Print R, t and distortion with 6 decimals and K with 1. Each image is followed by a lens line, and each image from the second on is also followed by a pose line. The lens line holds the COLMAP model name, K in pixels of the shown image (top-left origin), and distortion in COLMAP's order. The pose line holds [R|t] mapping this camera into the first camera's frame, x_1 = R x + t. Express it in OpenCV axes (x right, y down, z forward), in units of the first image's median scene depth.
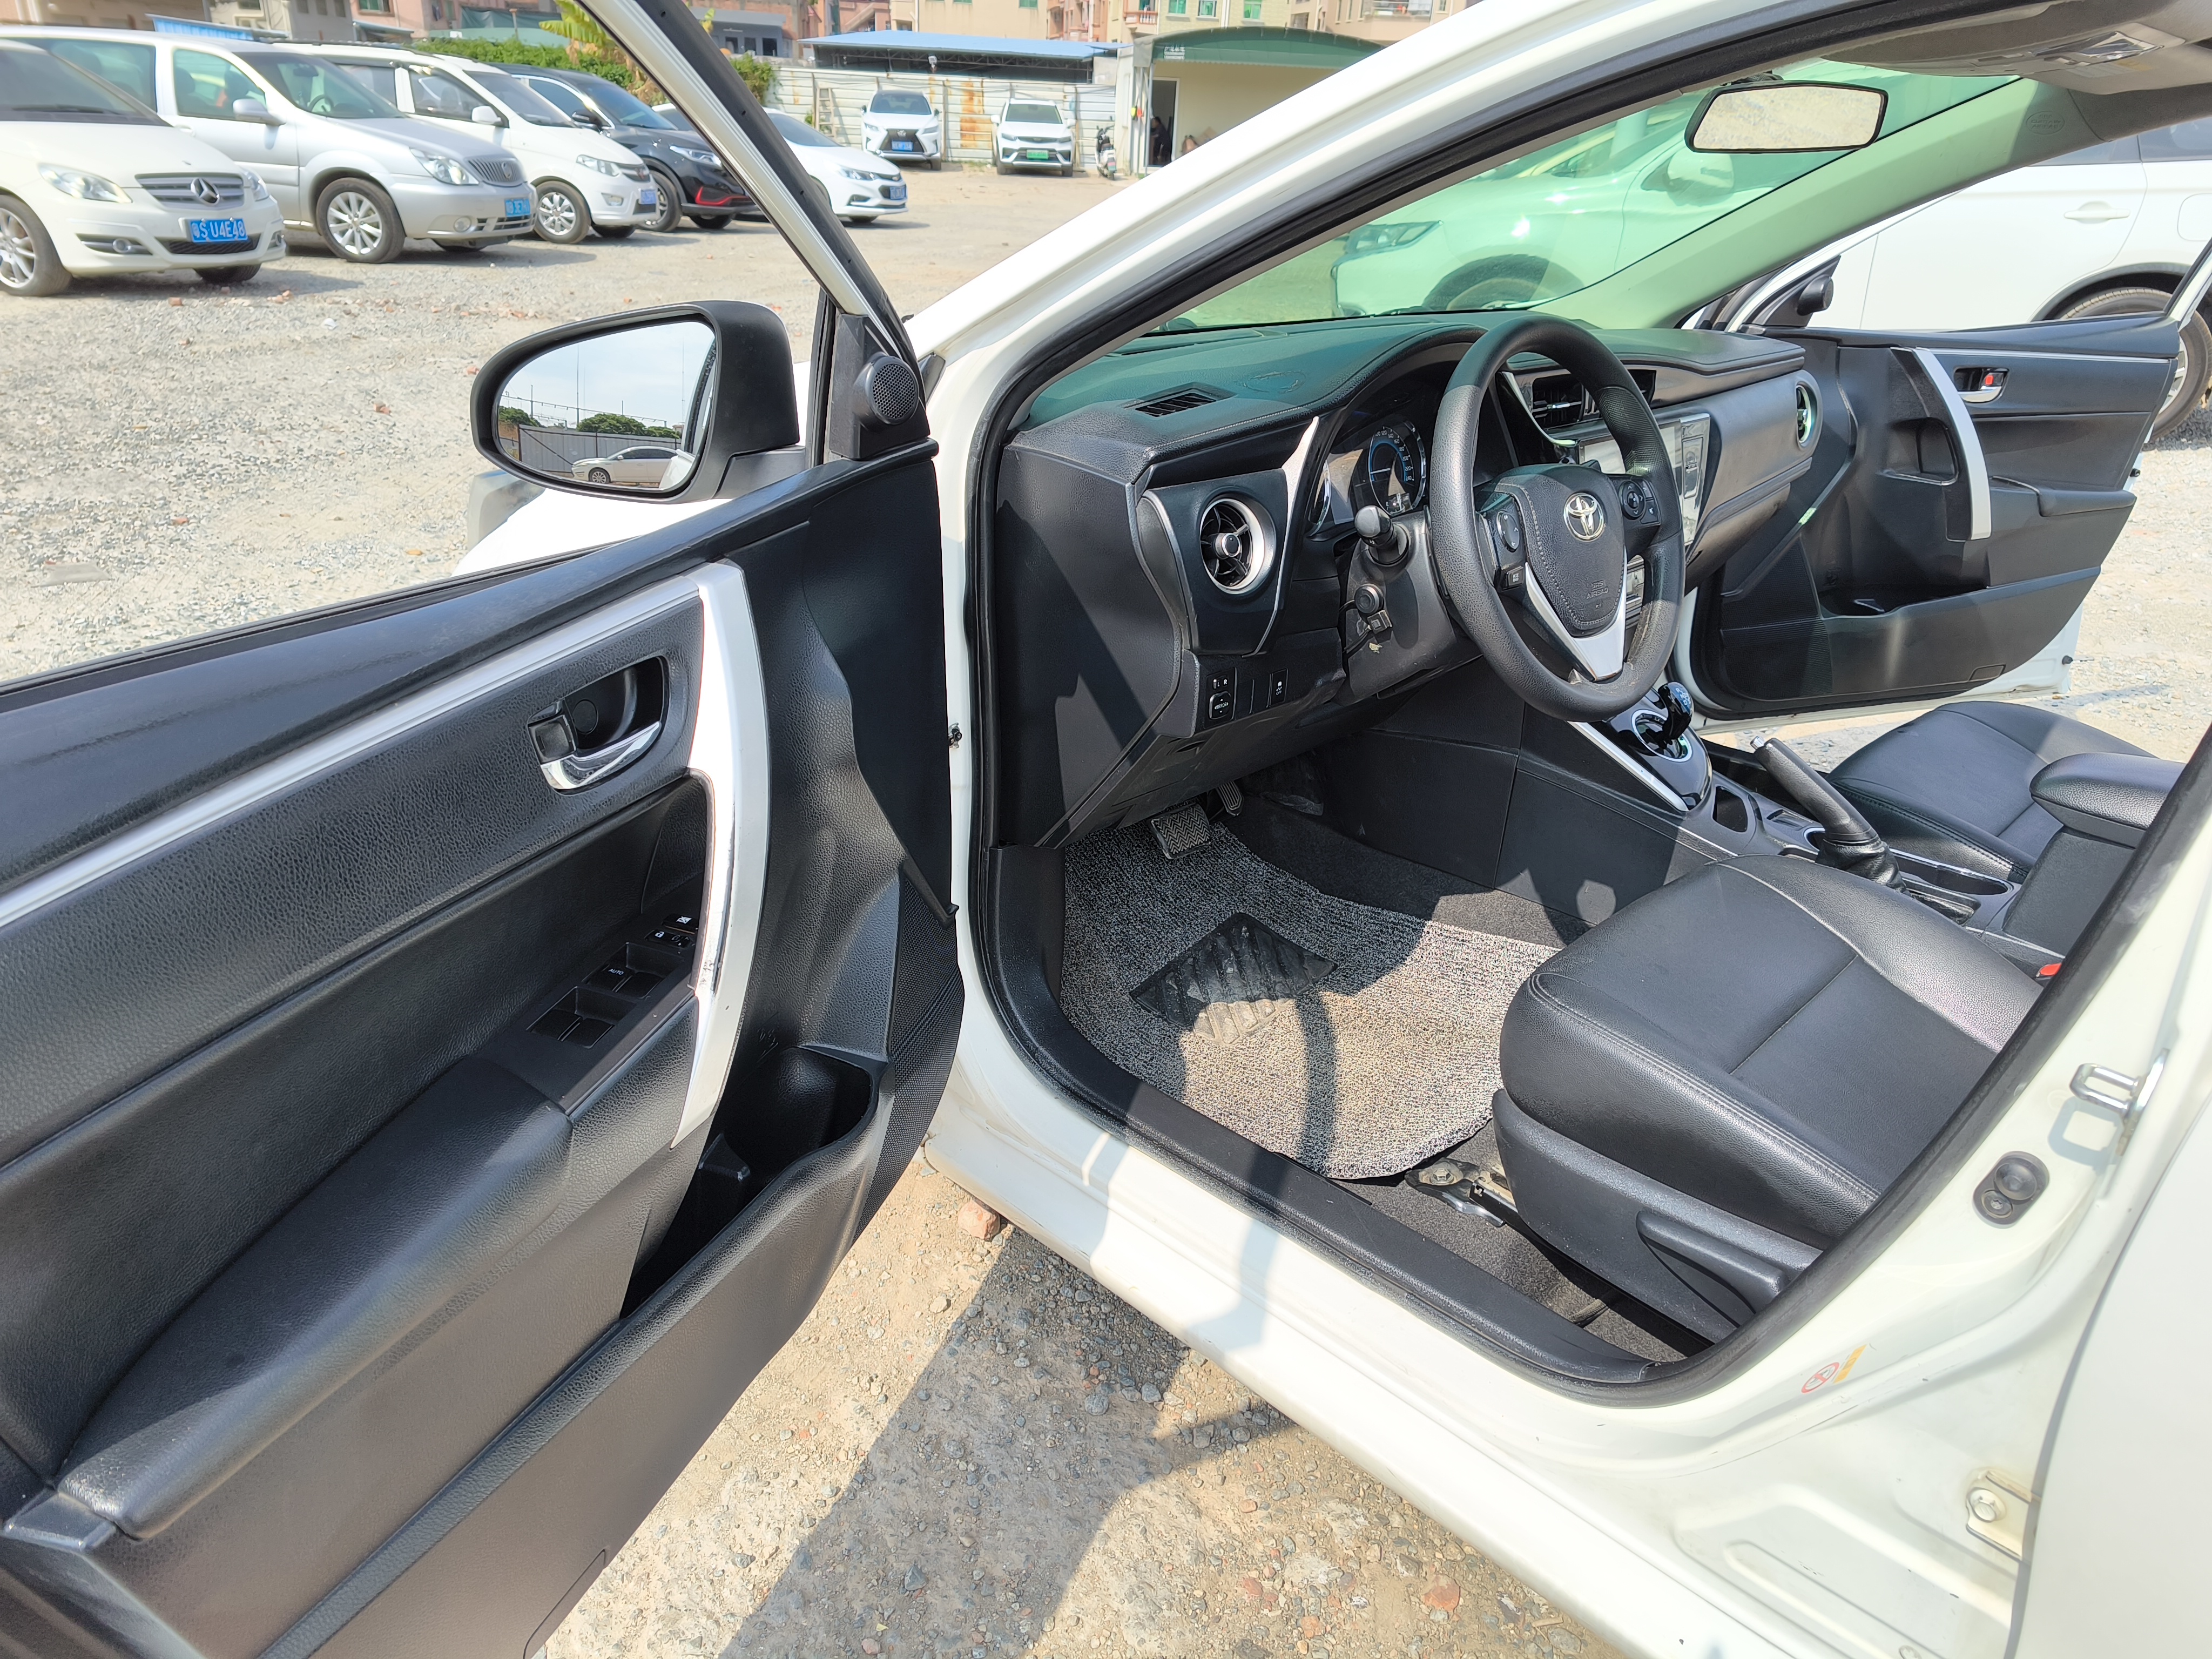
lens RADIAL K [[1438.6, 0, 1107.5], [0, 1438.6, 837.5], [0, 0, 1]] dist [0.075637, -0.067134]
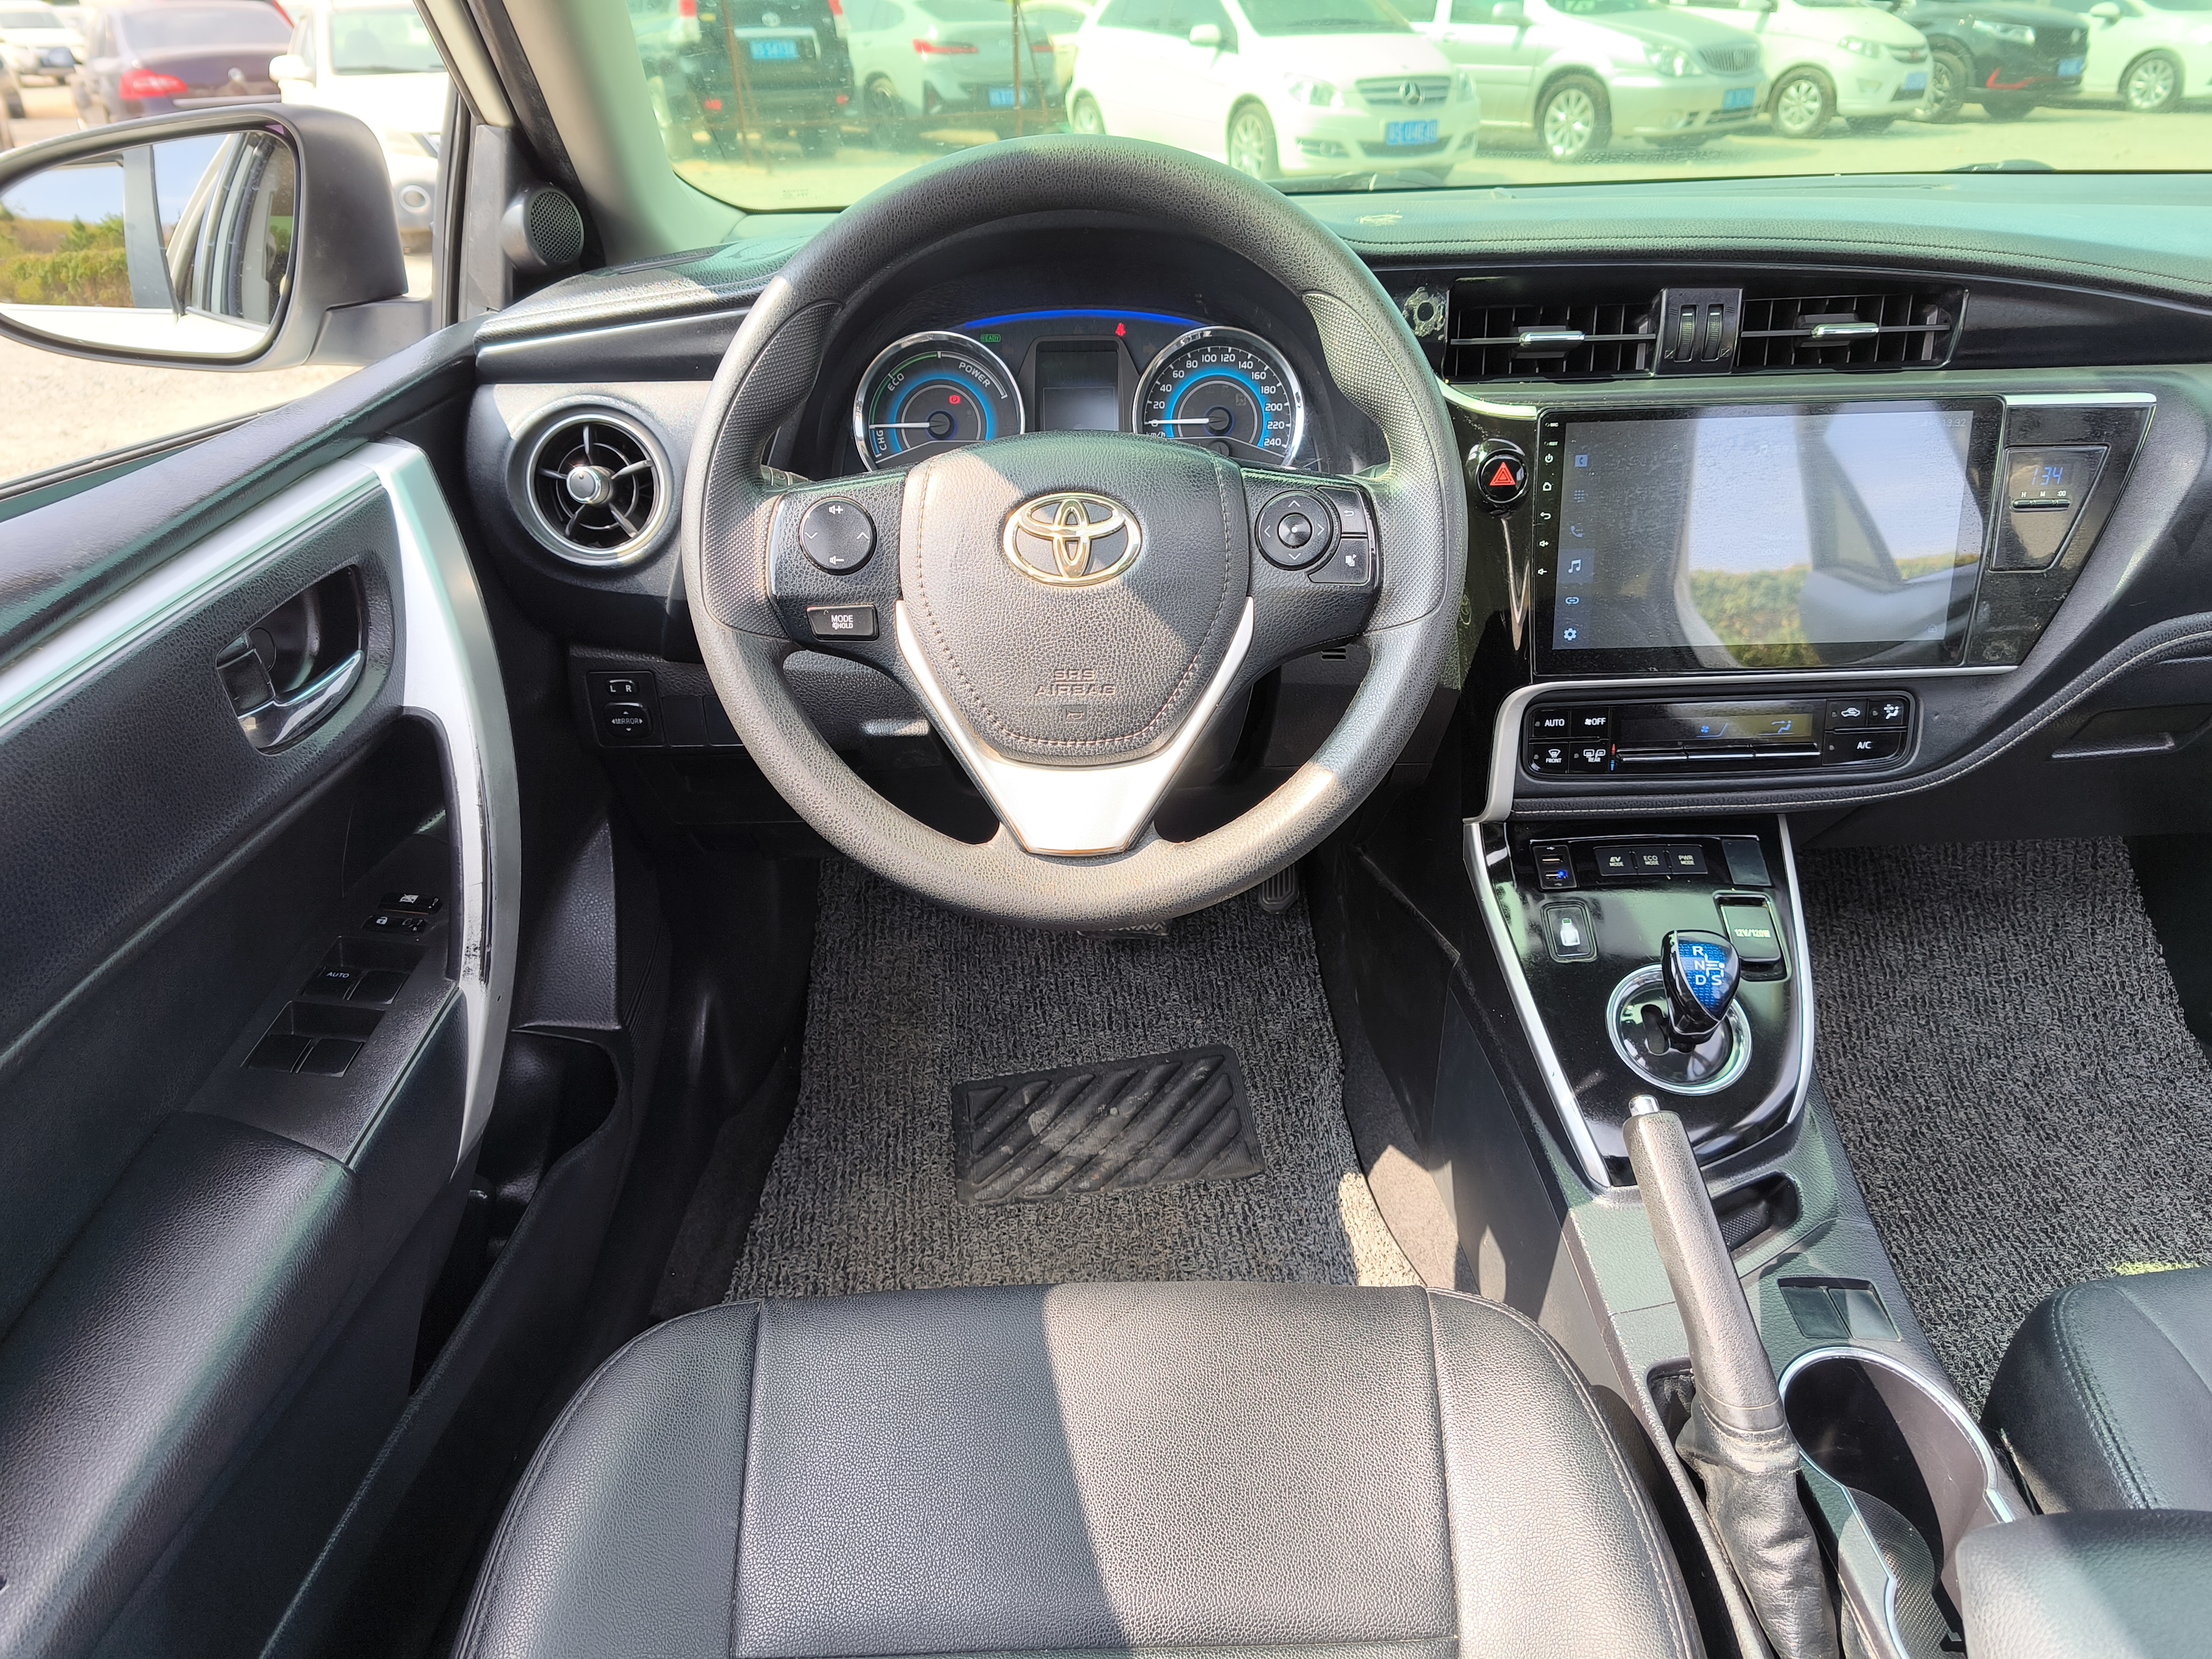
lens RADIAL K [[1438.6, 0, 1095.9], [0, 1438.6, 828.6], [0, 0, 1]] dist [0.075637, -0.067134]
pose [[0.694381, 0.294036, -0.656794, 0.053589], [-0.261471, 0.953422, 0.150398, -0.018317], [0.670424, 0.067299, 0.738920, 0.058792]]
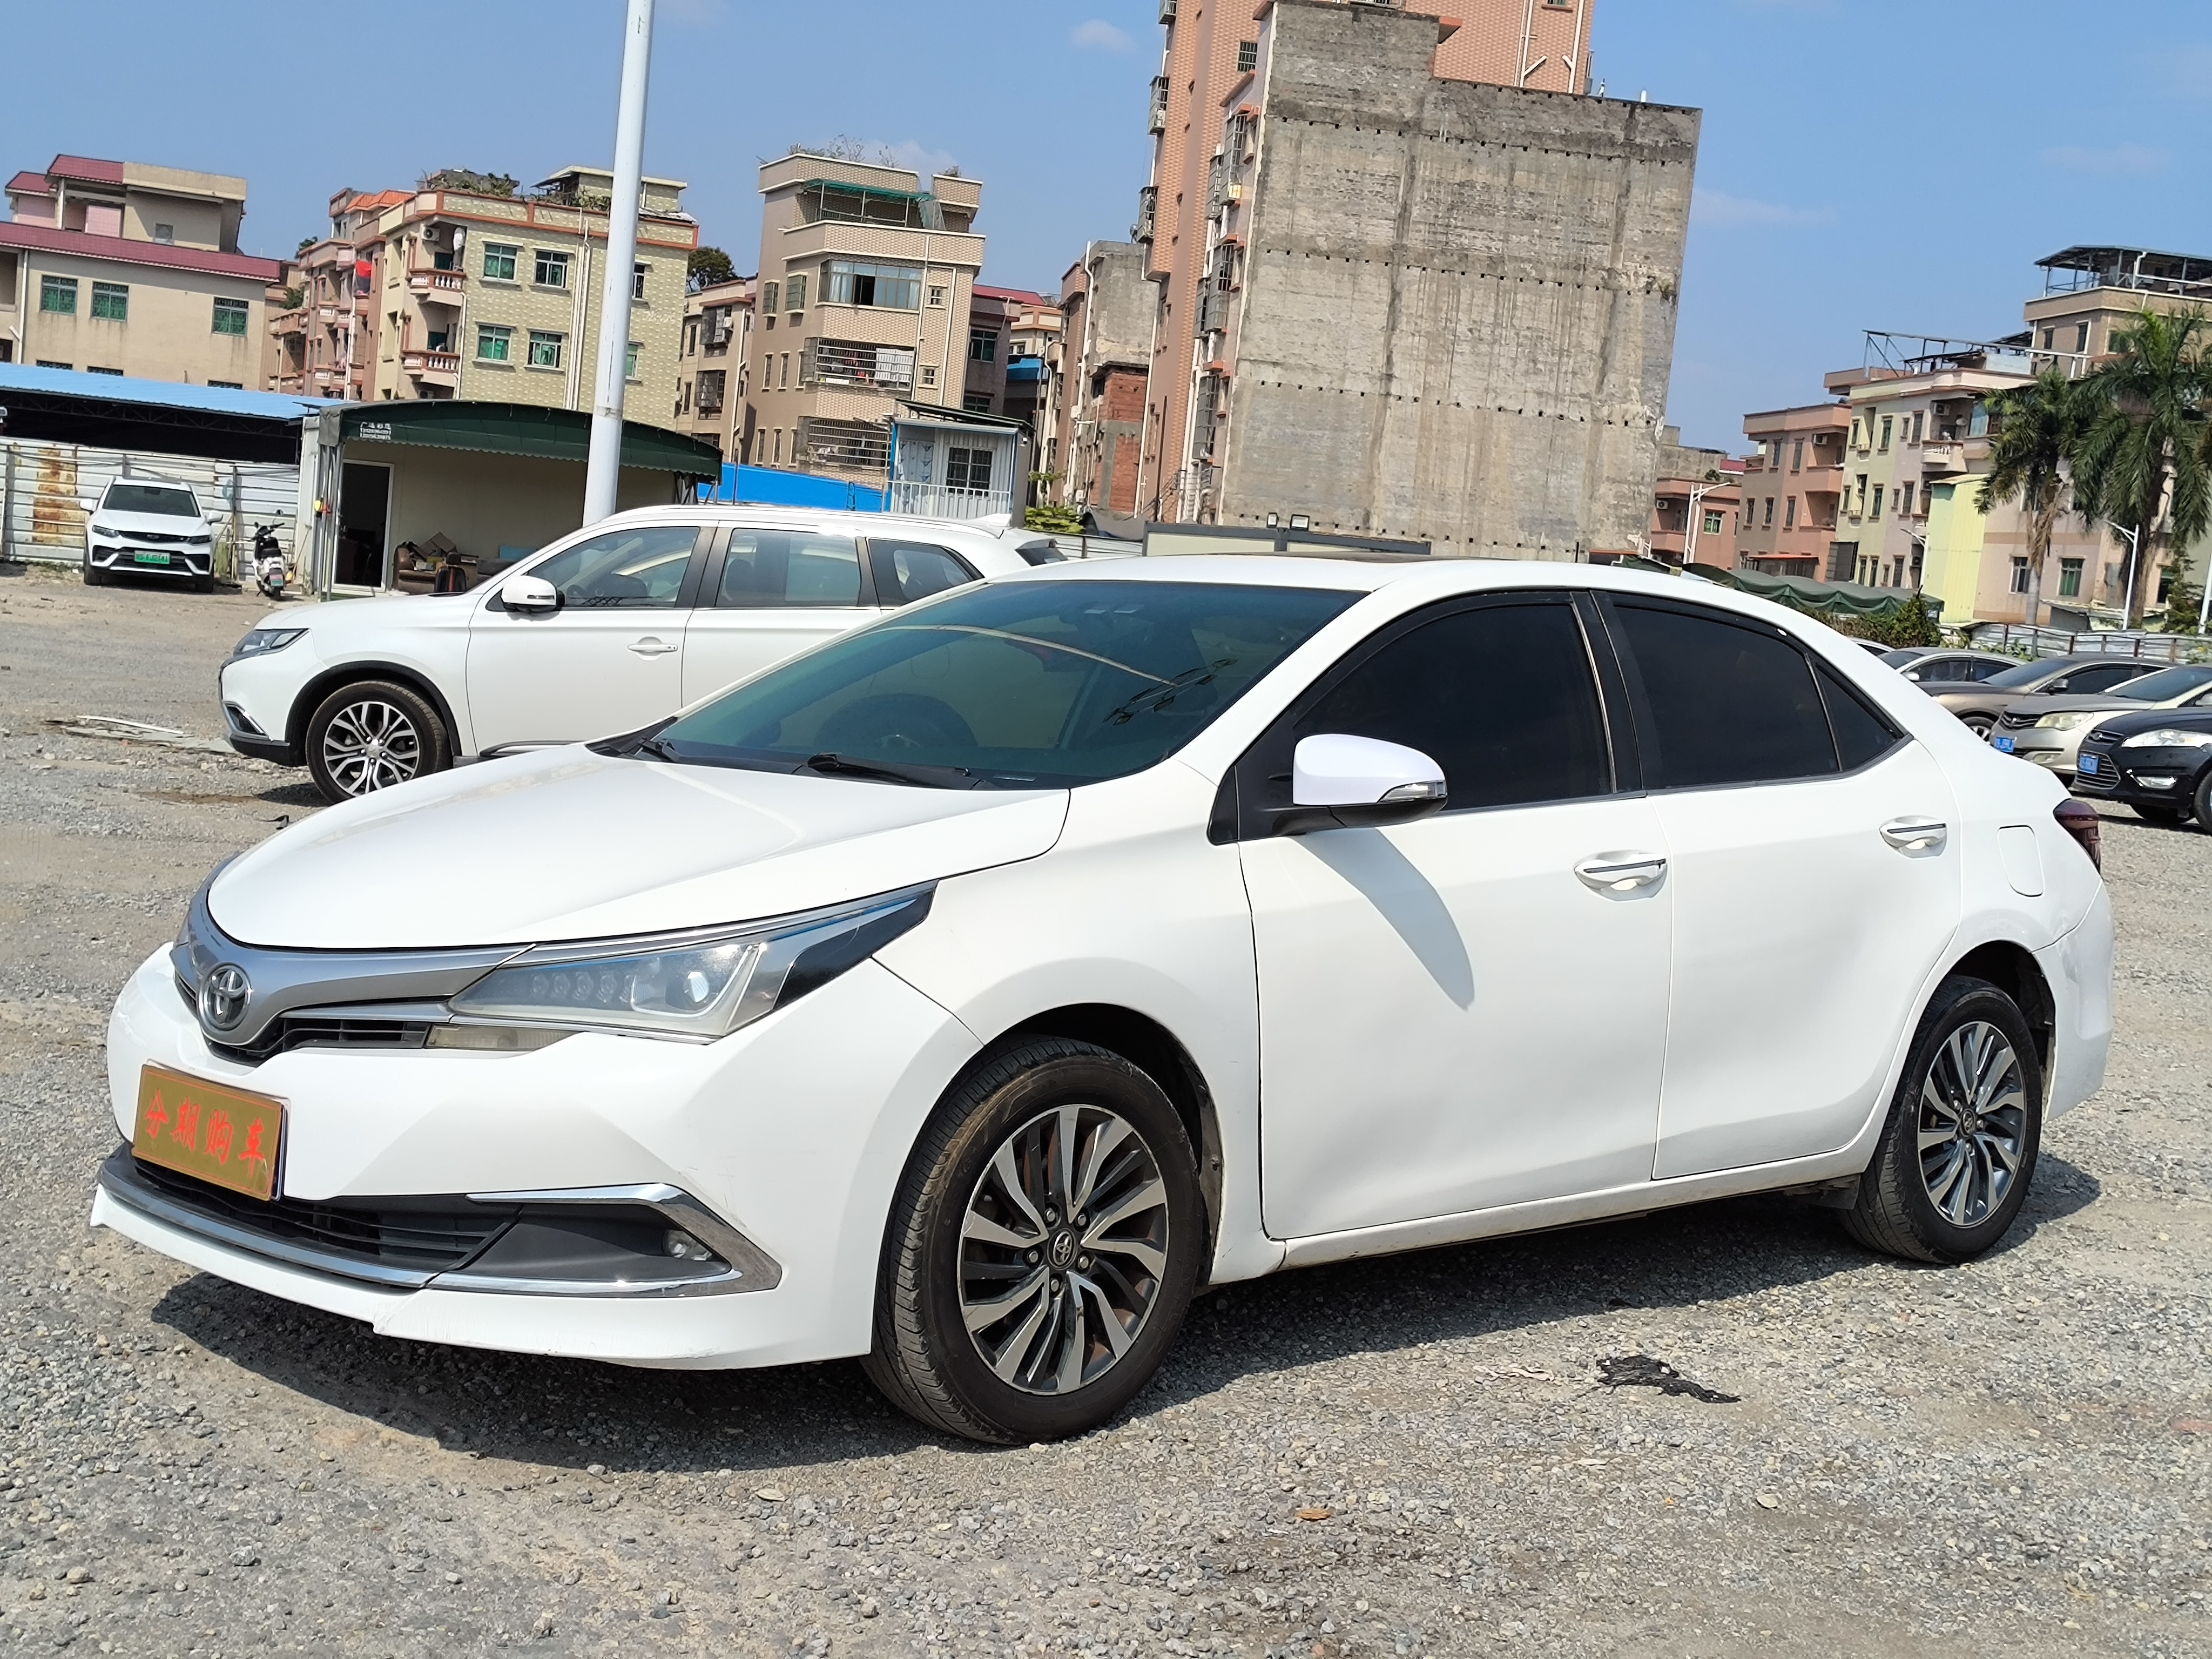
lens RADIAL K [[2896.0, 0, 1102.8], [0, 2896.0, 802.4], [0, 0, 1]] dist [0.046550, 0.000000]
pose [[0.972359, 0.024522, 0.232198, 0.140056], [0.059328, 0.935882, -0.347283, 0.200523], [-0.225826, 0.351460, 0.908558, -0.435053]]
